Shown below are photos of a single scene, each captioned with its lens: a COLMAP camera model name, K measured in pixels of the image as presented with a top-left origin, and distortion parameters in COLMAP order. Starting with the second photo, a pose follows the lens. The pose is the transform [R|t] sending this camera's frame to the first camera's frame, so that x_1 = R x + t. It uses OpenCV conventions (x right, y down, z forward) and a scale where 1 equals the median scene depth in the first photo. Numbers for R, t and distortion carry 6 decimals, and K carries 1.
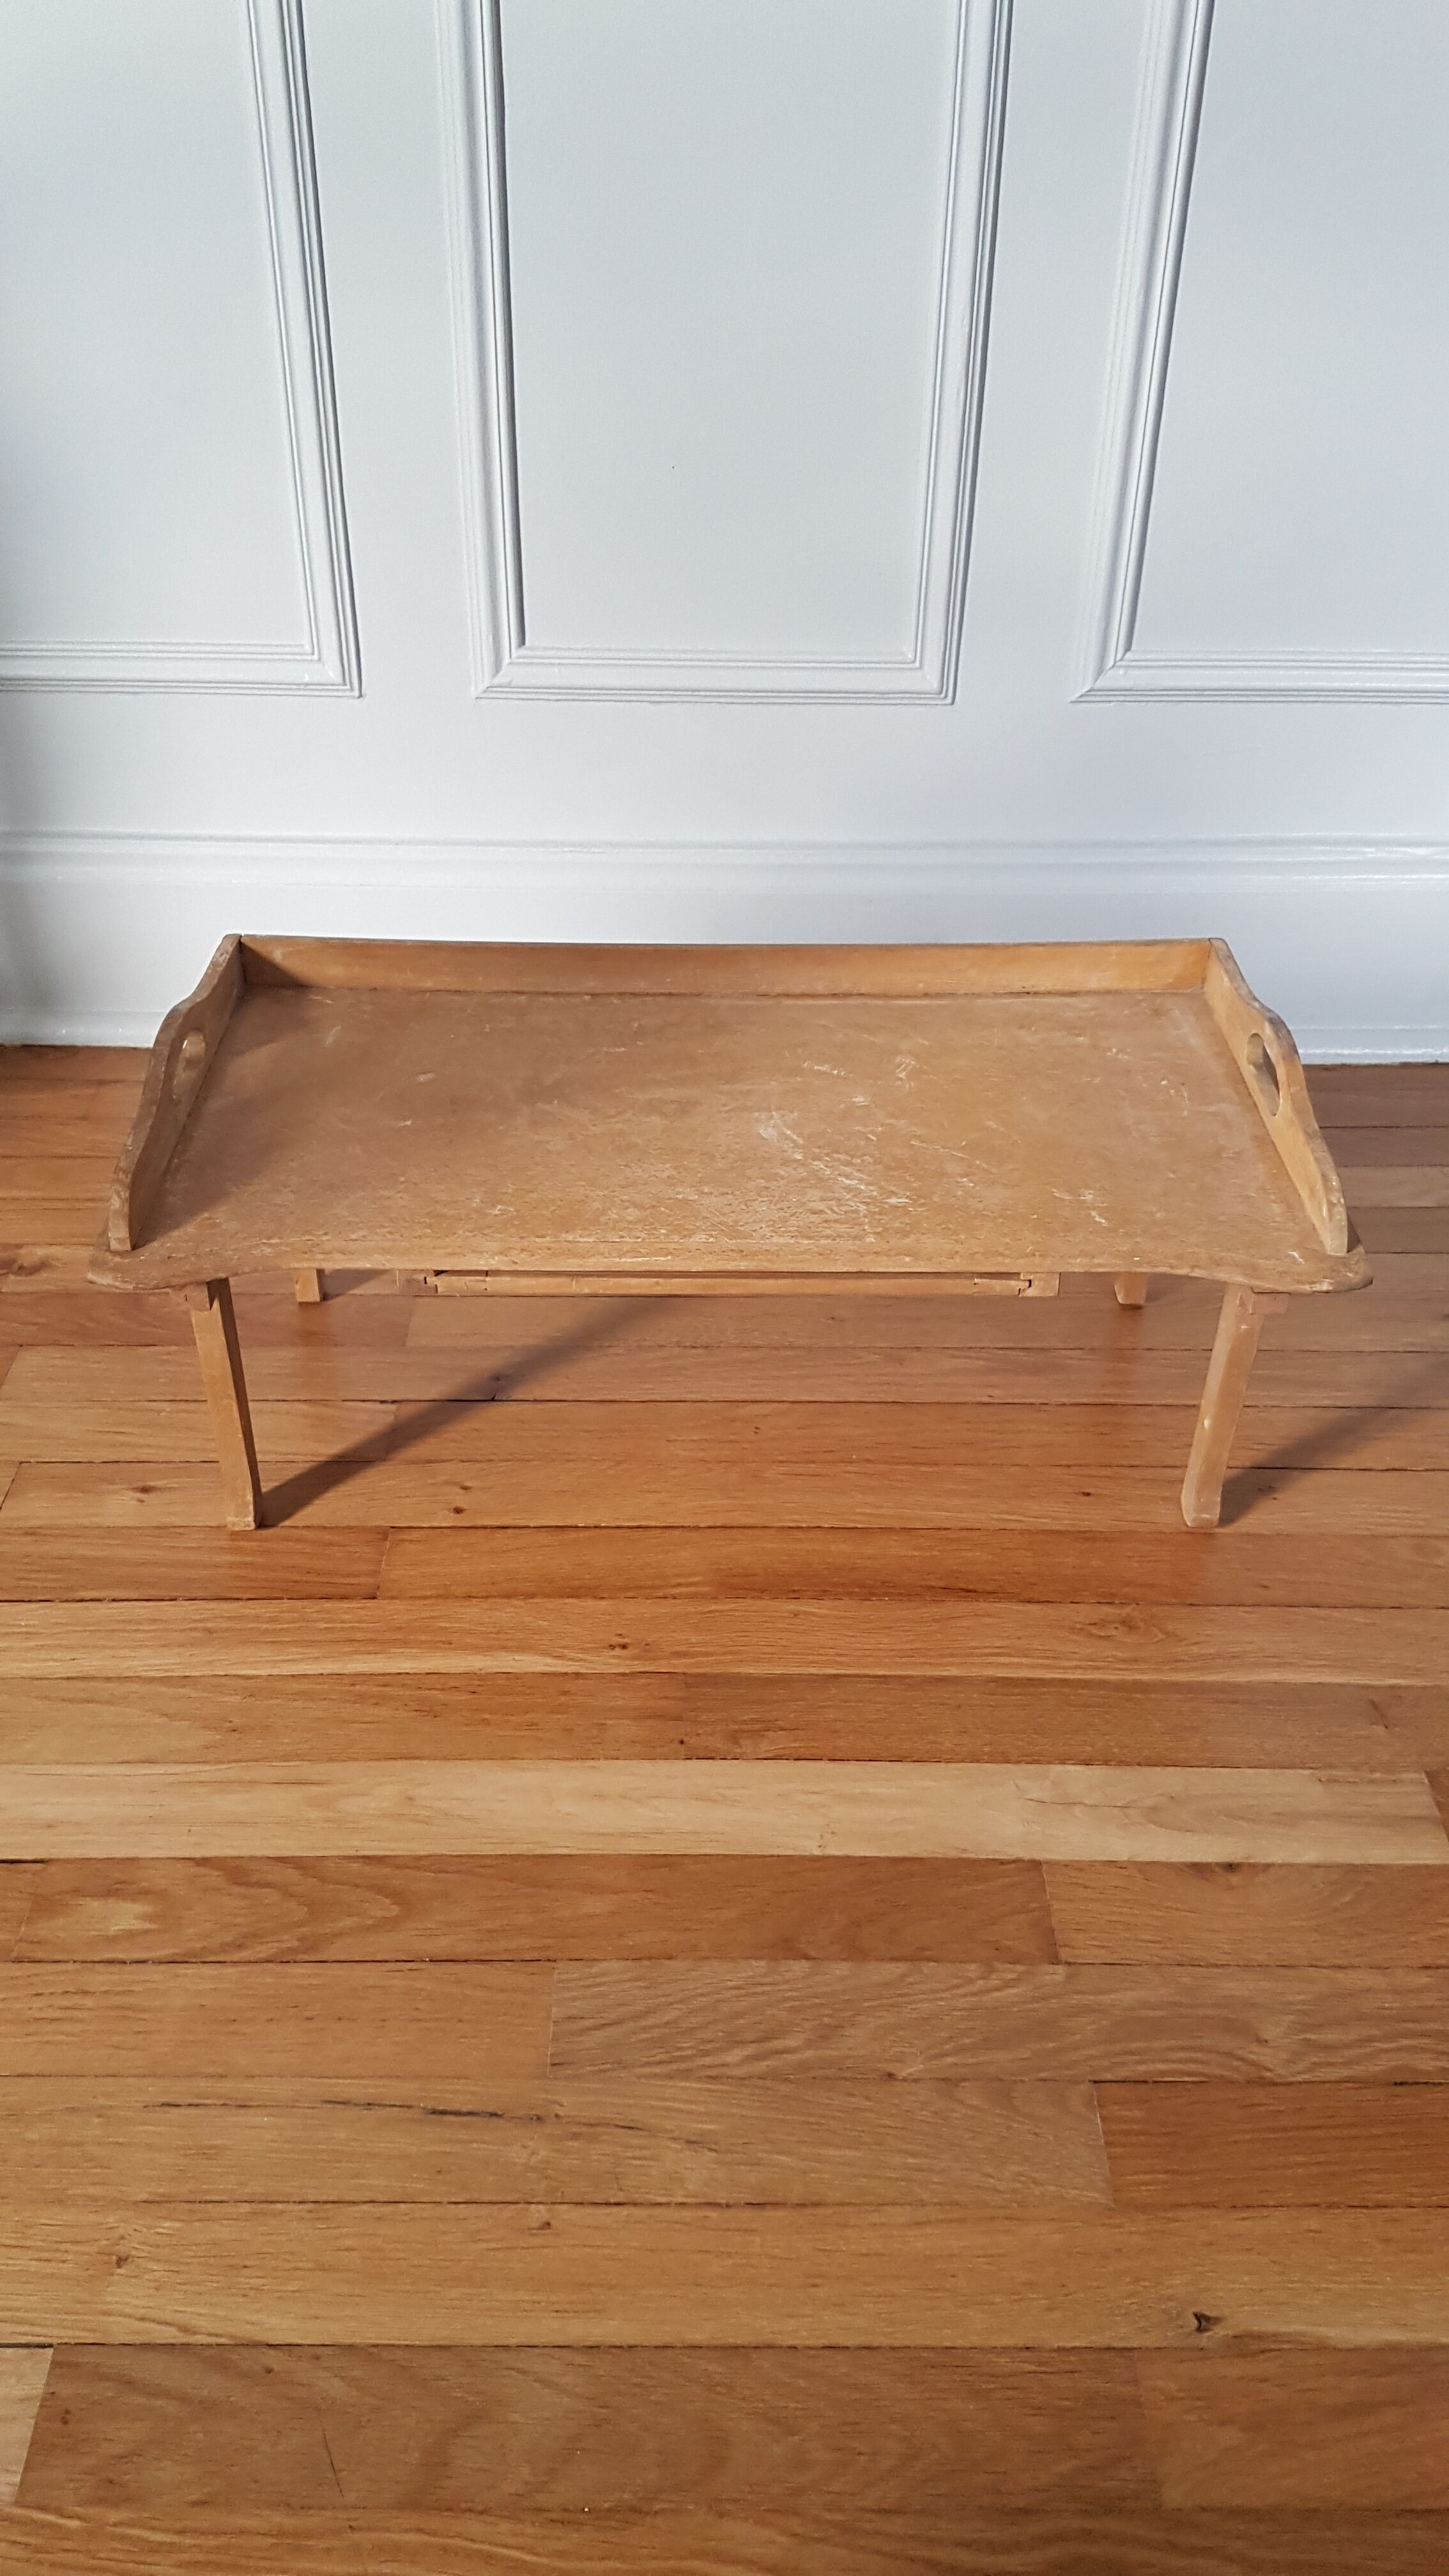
lens RADIAL K [[2016.4, 0, 708.0], [0, 2016.4, 1290.5], [0, 0, 1]] dist [0.360261, -0.867791]
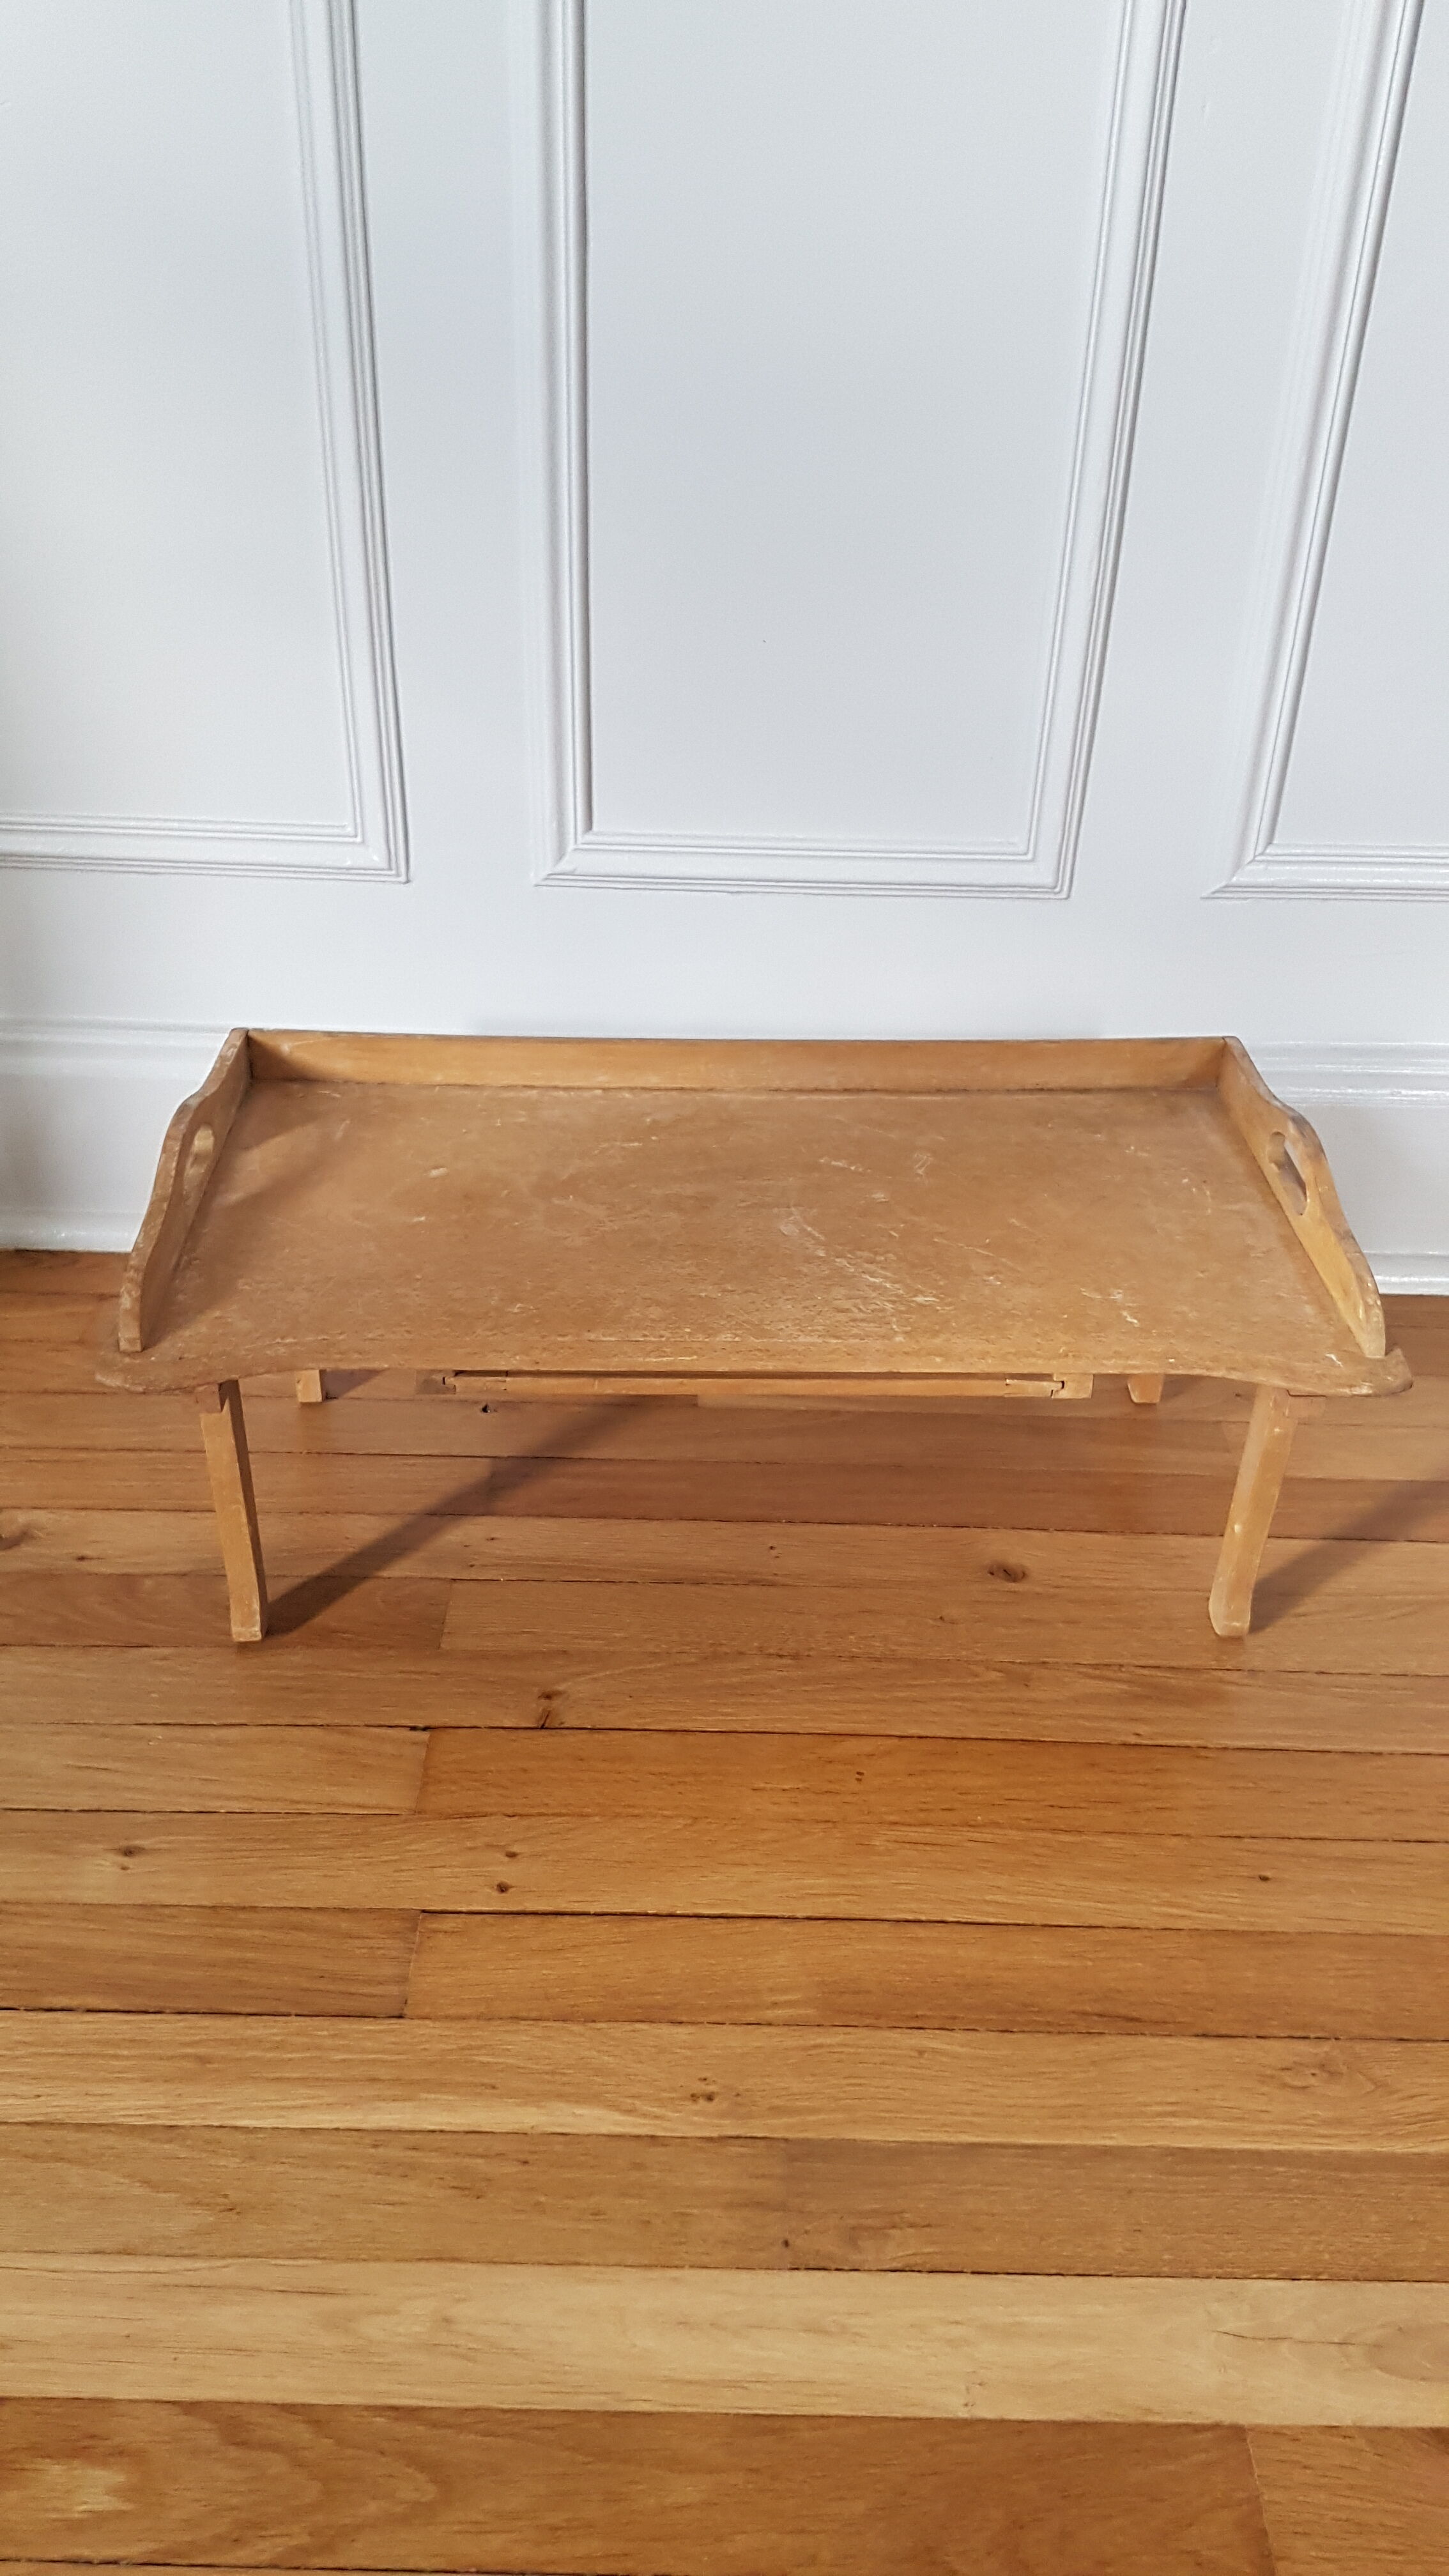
lens RADIAL K [[2095.9, 0, 714.9], [0, 2095.9, 1215.9], [0, 0, 1]] dist [-0.009264, 0.007384]
pose [[0.999854, 0.017023, 0.001162, -0.051229], [-0.016910, 0.997686, -0.065859, -0.132008], [-0.002280, 0.065830, 0.997828, 0.171757]]
